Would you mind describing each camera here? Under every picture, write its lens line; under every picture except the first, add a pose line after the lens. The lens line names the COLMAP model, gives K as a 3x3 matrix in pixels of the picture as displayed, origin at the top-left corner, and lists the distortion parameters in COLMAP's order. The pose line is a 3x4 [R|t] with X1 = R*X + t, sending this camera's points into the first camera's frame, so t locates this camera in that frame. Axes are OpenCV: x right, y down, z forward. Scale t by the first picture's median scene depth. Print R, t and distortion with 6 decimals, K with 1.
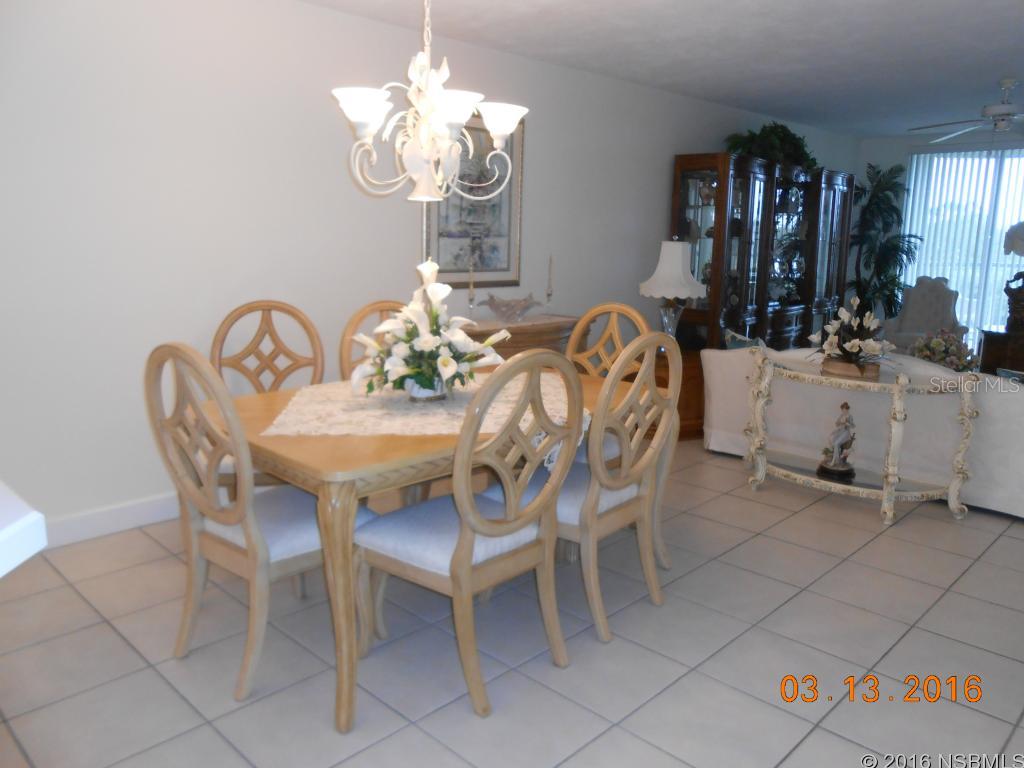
lens RADIAL K [[786.6, 0, 509.6], [0, 786.6, 379.3], [0, 0, 1]] dist [-0.061888, 0.076443]
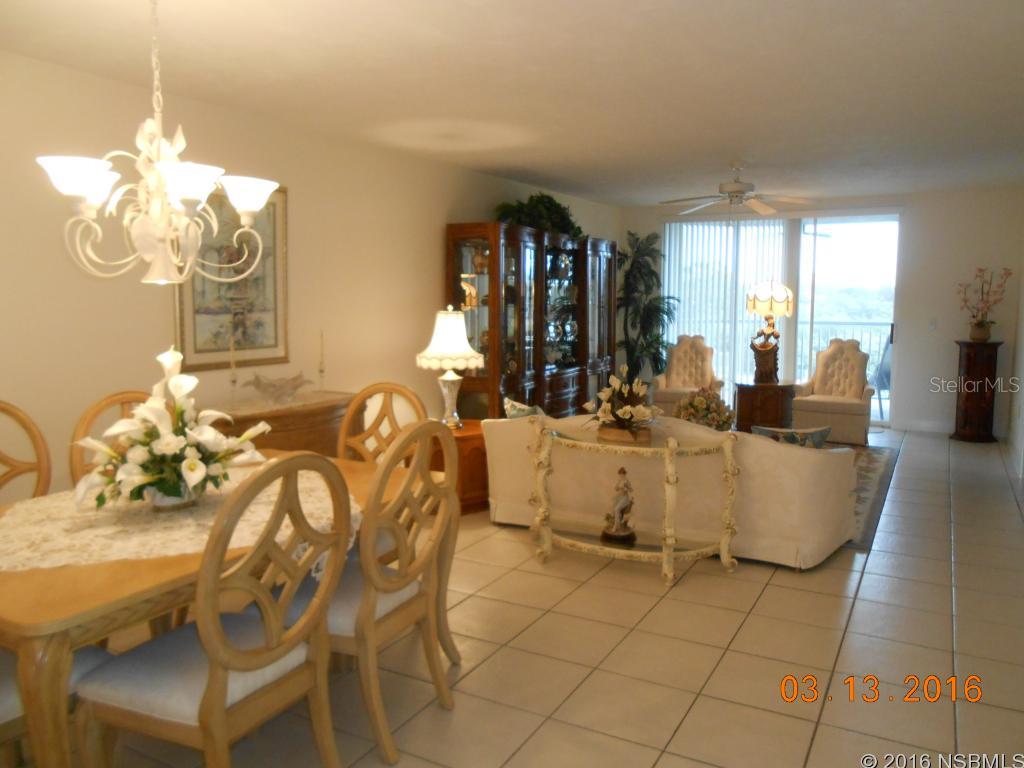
lens RADIAL K [[786.6, 0, 509.6], [0, 786.6, 379.3], [0, 0, 1]] dist [-0.061888, 0.076443]
pose [[0.963838, -0.042872, 0.263018, 0.025218], [0.062287, 0.995879, -0.065923, -0.027406], [-0.259107, 0.079922, 0.962536, 0.043453]]
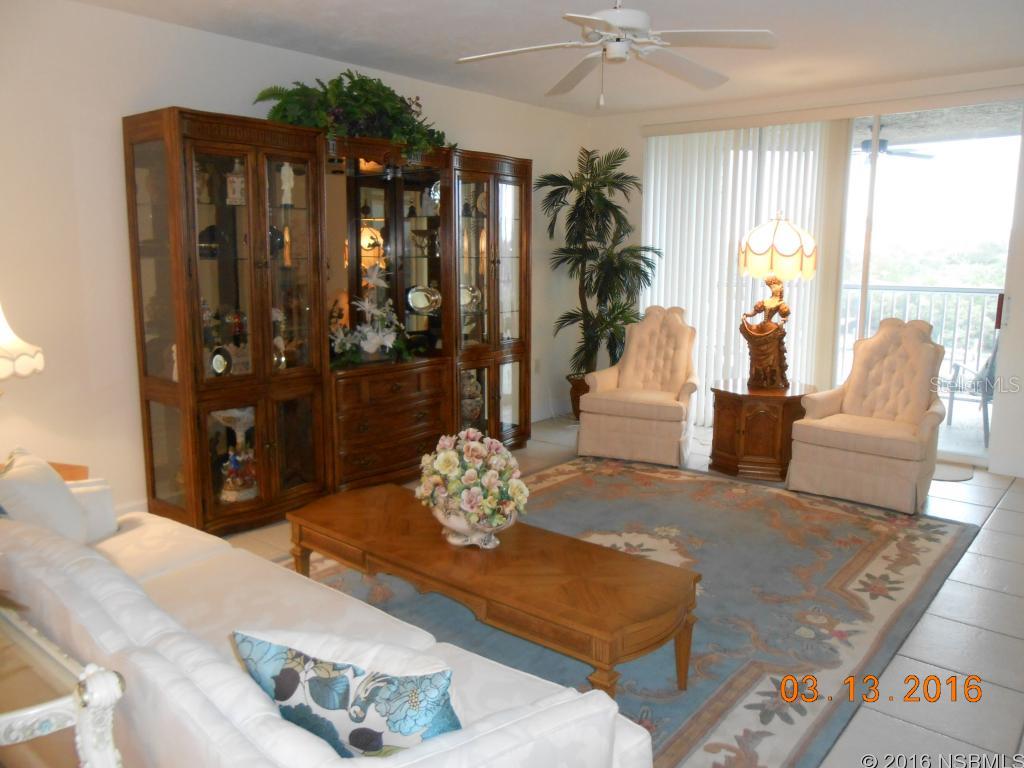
lens RADIAL K [[786.6, 0, 509.6], [0, 786.6, 379.3], [0, 0, 1]] dist [-0.061888, 0.076443]
pose [[0.997040, -0.022931, 0.073385, 0.666142], [0.024687, 0.999428, -0.023121, -0.102629], [-0.072813, 0.024864, 0.997036, 0.589243]]
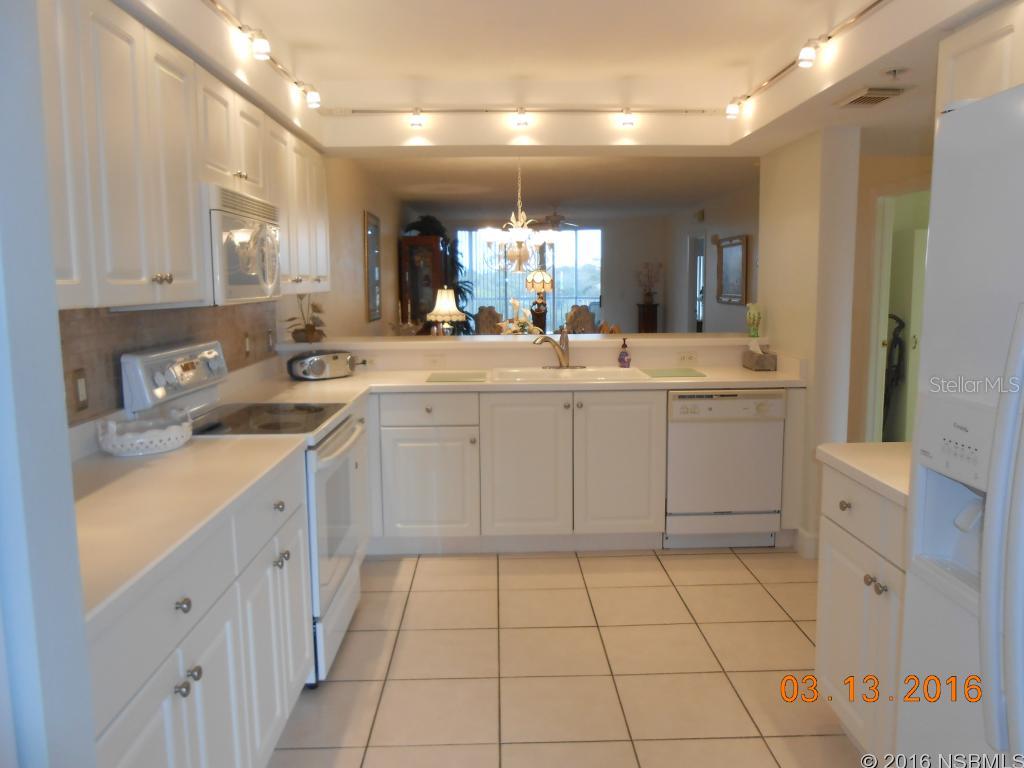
lens RADIAL K [[786.6, 0, 509.6], [0, 786.6, 379.3], [0, 0, 1]] dist [-0.061888, 0.076443]
pose [[0.702488, -0.109928, 0.703155, -1.156479], [0.151835, 0.988402, 0.002832, 0.046389], [-0.695311, 0.104773, 0.711031, -0.387214]]
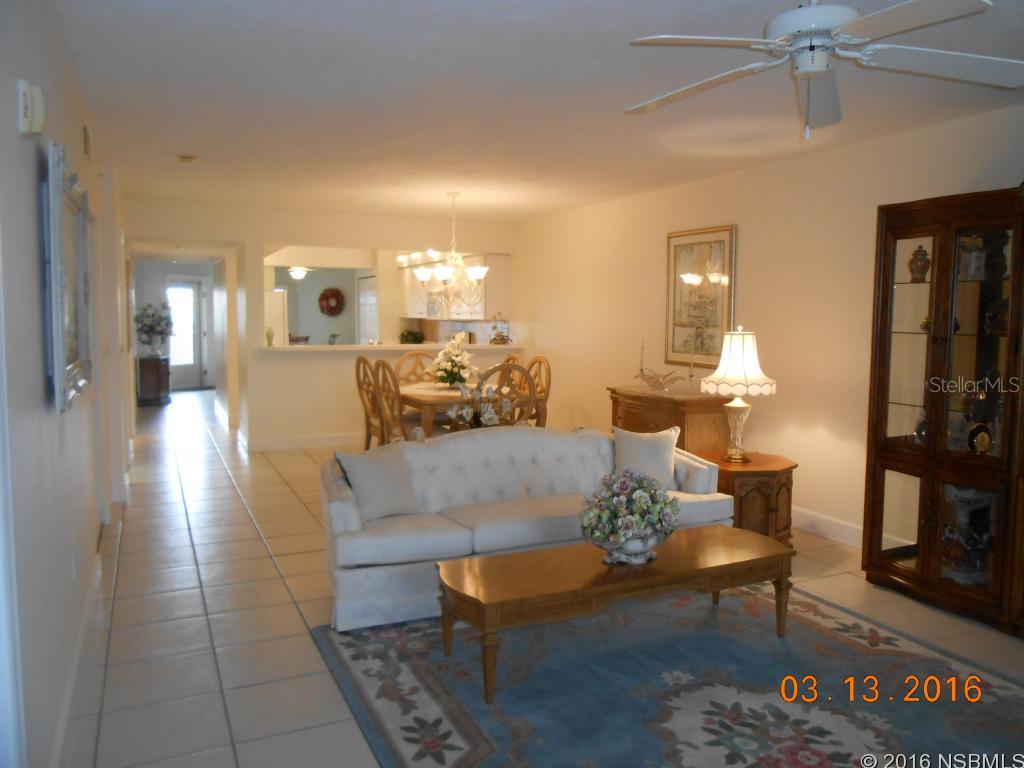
lens RADIAL K [[786.6, 0, 509.6], [0, 786.6, 379.3], [0, 0, 1]] dist [-0.061888, 0.076443]
pose [[-0.352658, 0.058610, -0.933915, 1.524267], [-0.185234, 0.973915, 0.131067, -0.257860], [0.917235, 0.219215, -0.332602, 1.435952]]
